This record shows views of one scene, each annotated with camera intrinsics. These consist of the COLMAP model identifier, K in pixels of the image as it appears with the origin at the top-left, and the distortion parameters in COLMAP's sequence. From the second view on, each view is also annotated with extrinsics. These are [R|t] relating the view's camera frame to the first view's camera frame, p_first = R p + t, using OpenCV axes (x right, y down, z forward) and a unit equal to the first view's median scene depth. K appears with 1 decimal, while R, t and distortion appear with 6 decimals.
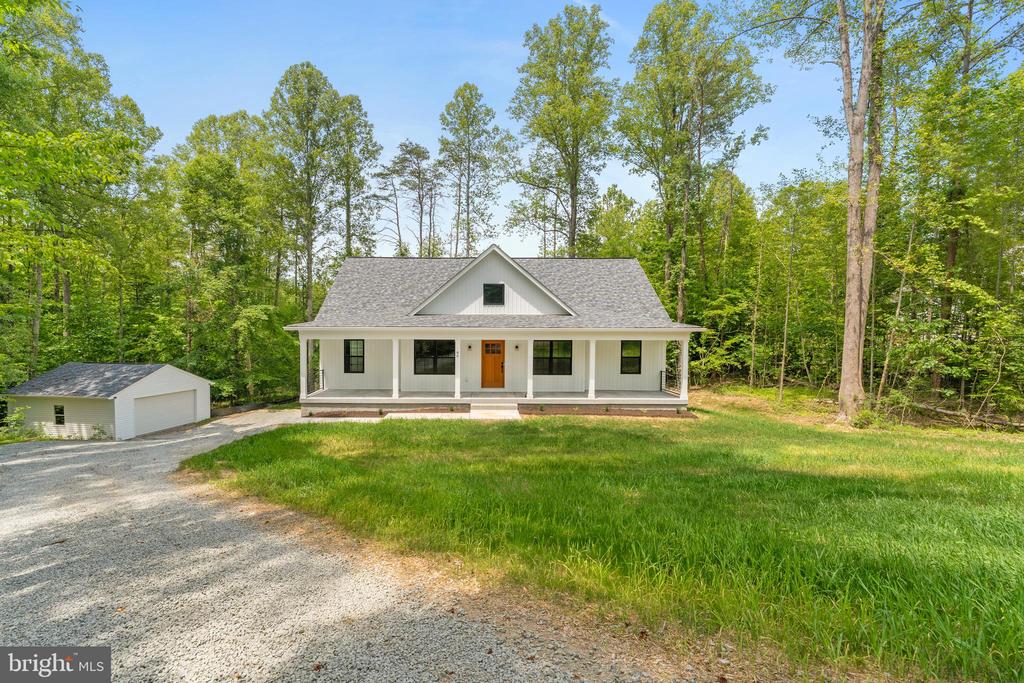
lens RADIAL K [[403.4, 0, 482.9], [0, 403.4, 355.9], [0, 0, 1]] dist [0.003514, 0.000048]
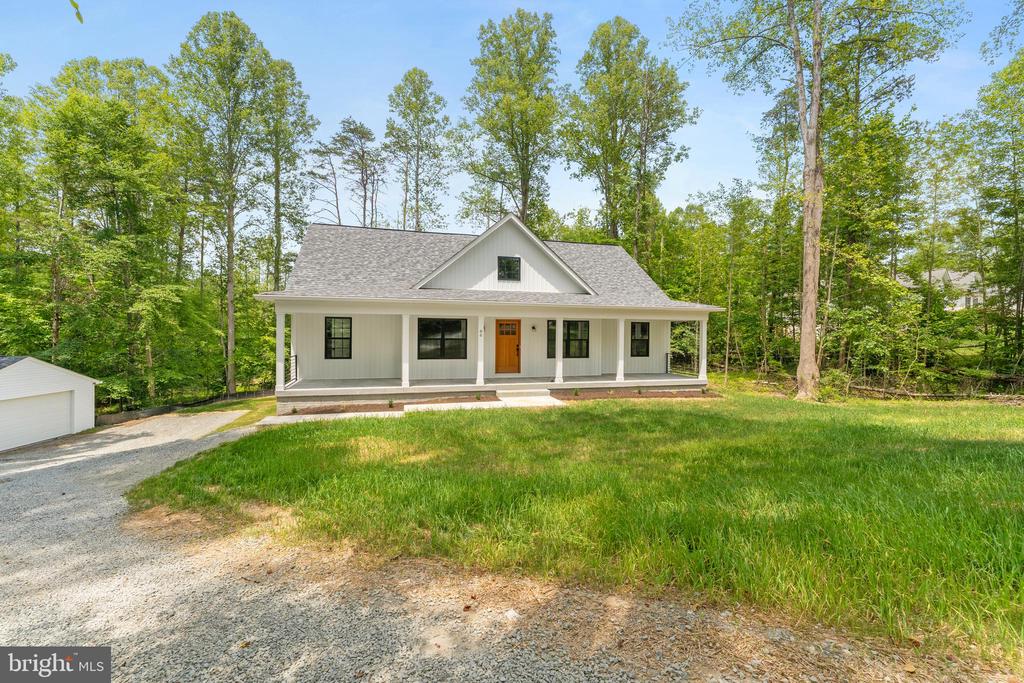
lens RADIAL K [[385.1, 0, 498.1], [0, 385.1, 344.1], [0, 0, 1]] dist [0.000494, 0.000047]
pose [[0.969255, -0.002562, 0.246047, -0.116444], [0.008583, 0.999689, -0.023399, 0.019540], [-0.245910, 0.024792, 0.968975, 0.102561]]
